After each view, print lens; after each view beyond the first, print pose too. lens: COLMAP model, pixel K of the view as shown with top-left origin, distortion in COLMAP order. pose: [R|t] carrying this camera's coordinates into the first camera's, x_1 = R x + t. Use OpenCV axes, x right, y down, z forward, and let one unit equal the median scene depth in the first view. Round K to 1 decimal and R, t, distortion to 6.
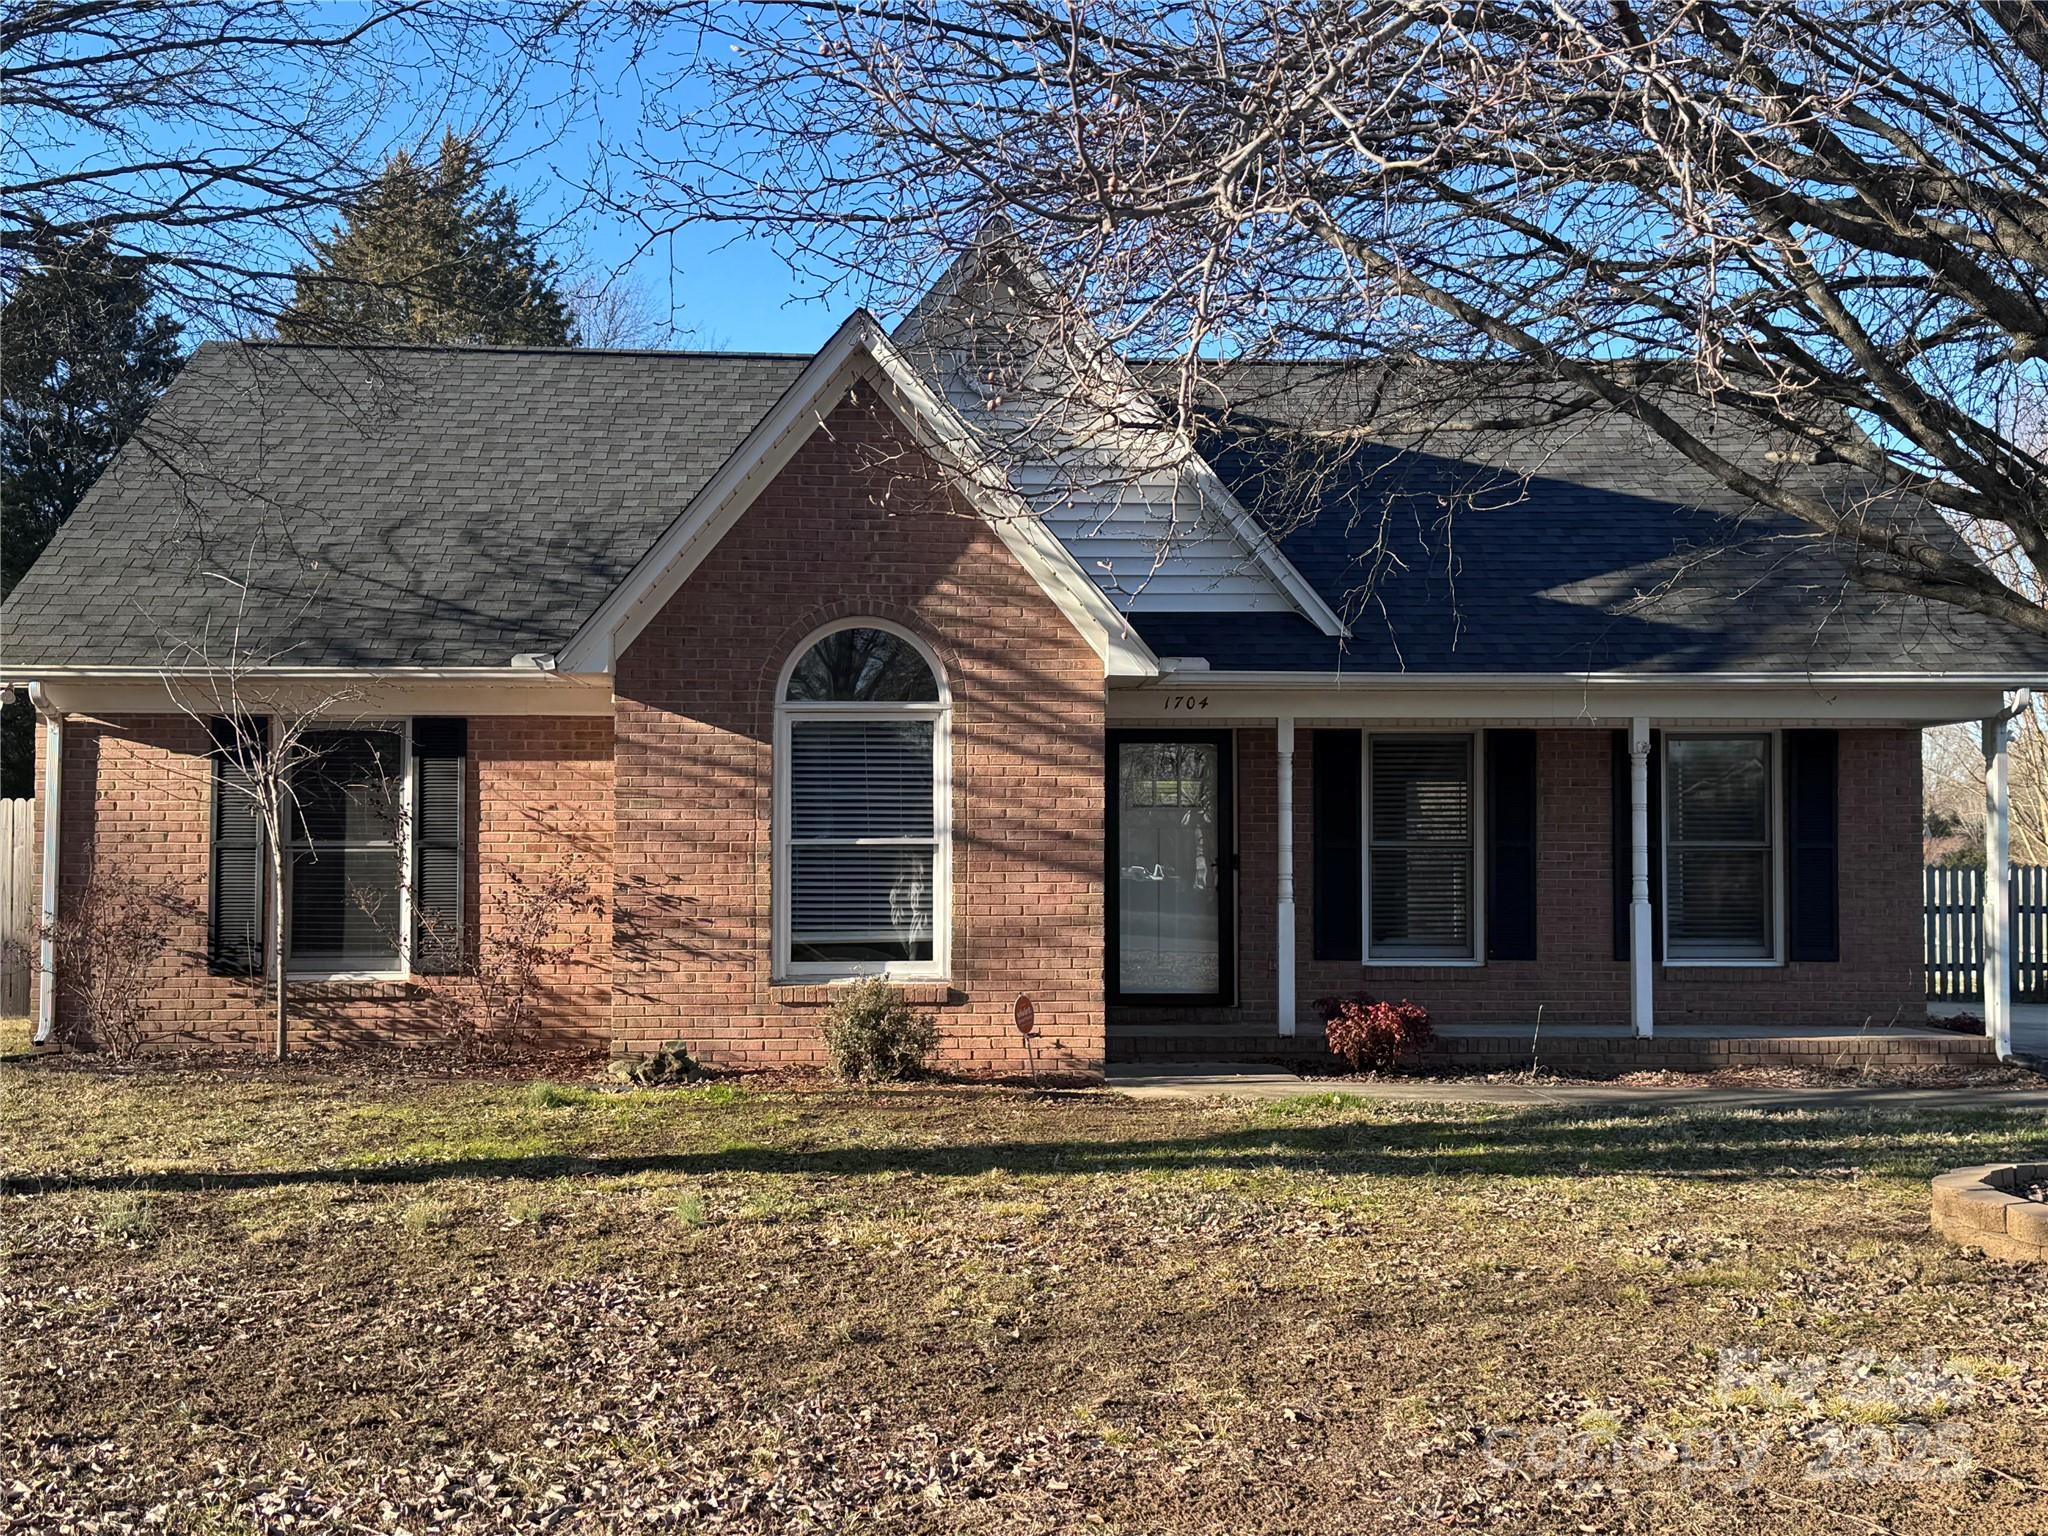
lens RADIAL K [[2273.4, 0, 1026.9], [0, 2273.4, 770.0], [0, 0, 1]] dist [0.160251, 0.000000]
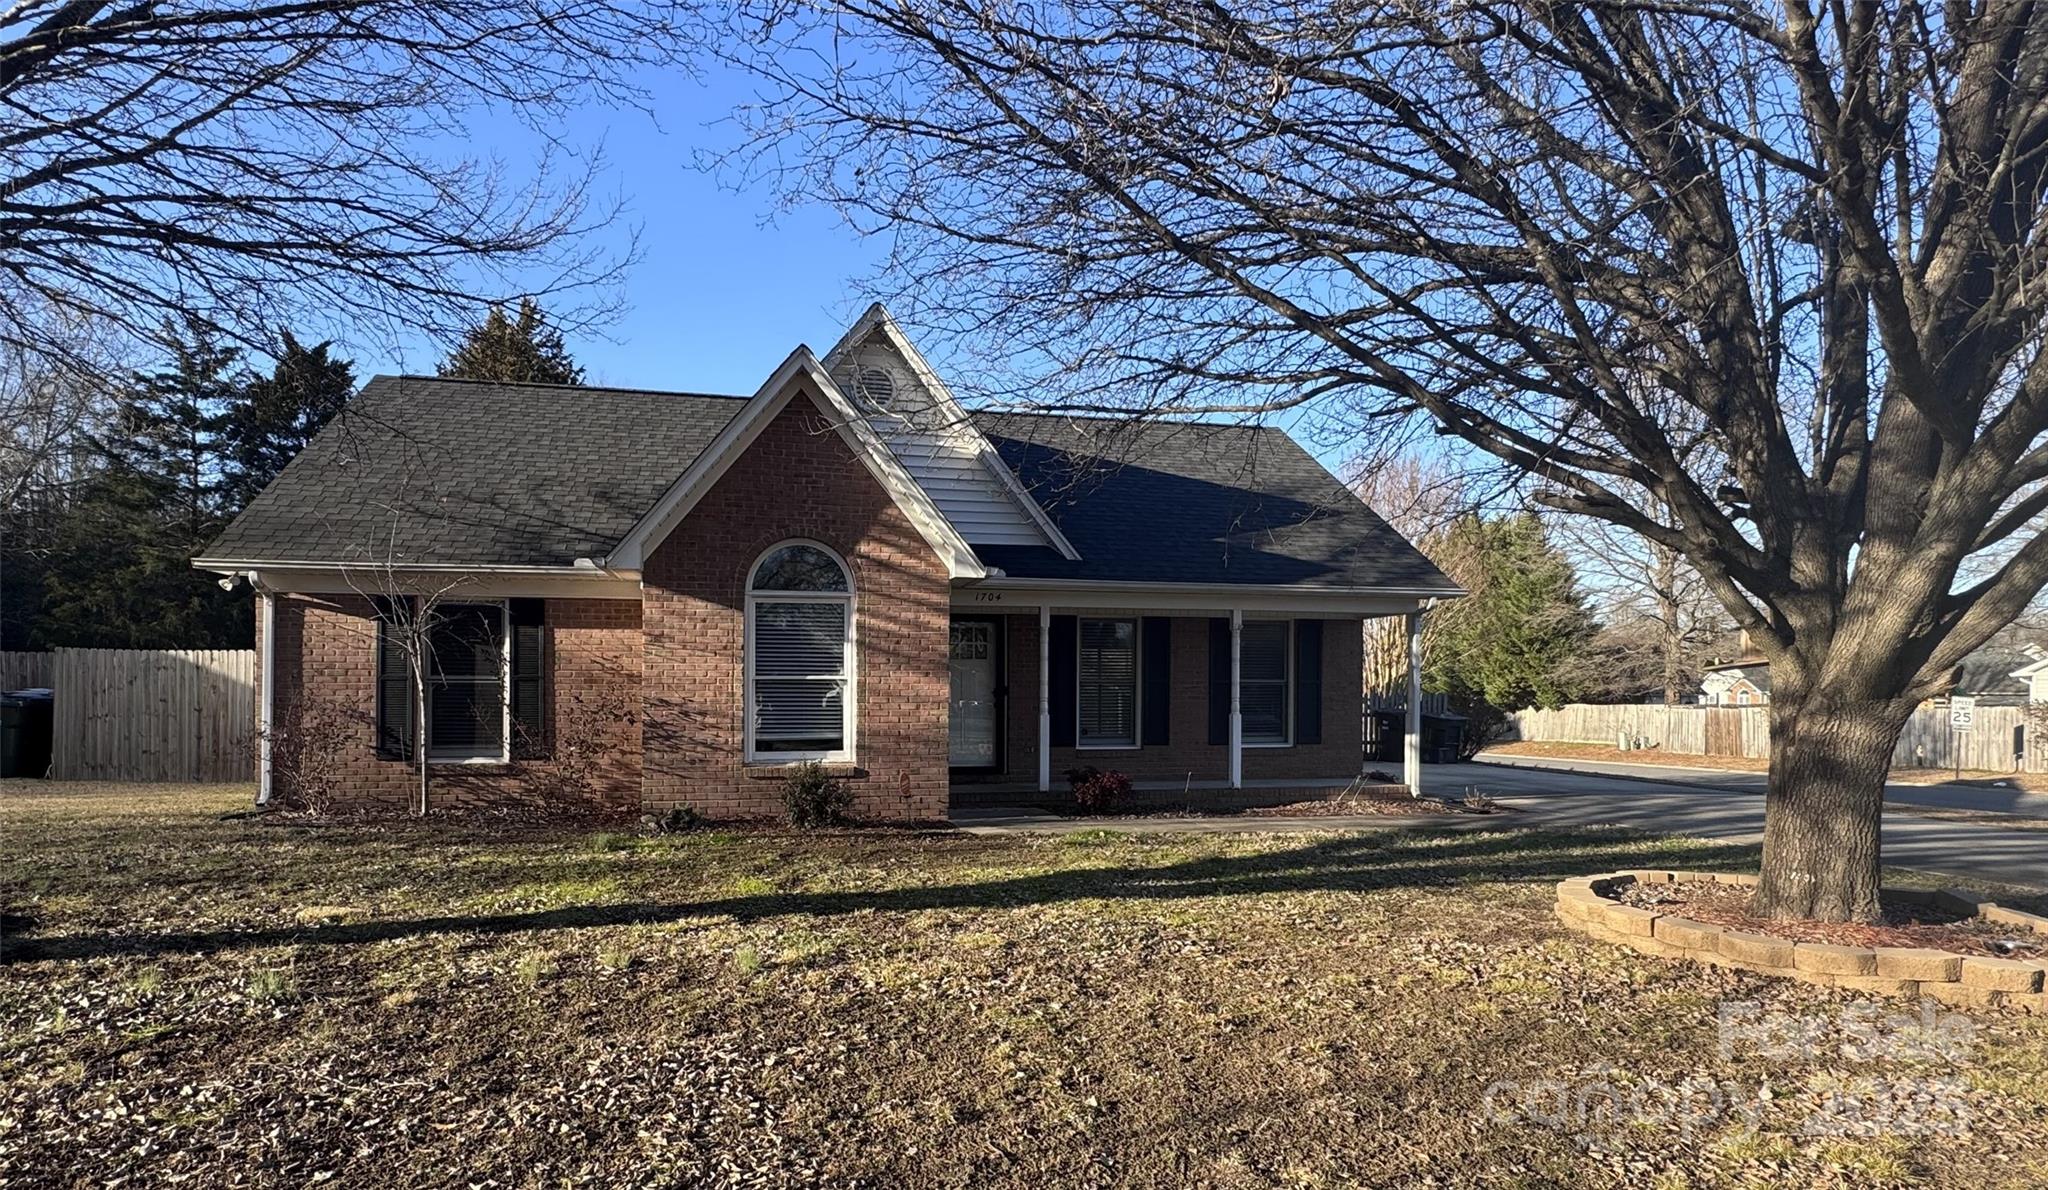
lens RADIAL K [[1150.4, 0, 1011.0], [0, 1150.4, 686.9], [0, 0, 1]] dist [0.033650, 0.007391]
pose [[0.988550, 0.002125, 0.150882, -0.046897], [-0.007567, 0.999341, 0.035502, 0.007329], [-0.150707, -0.036237, 0.987914, 0.160356]]
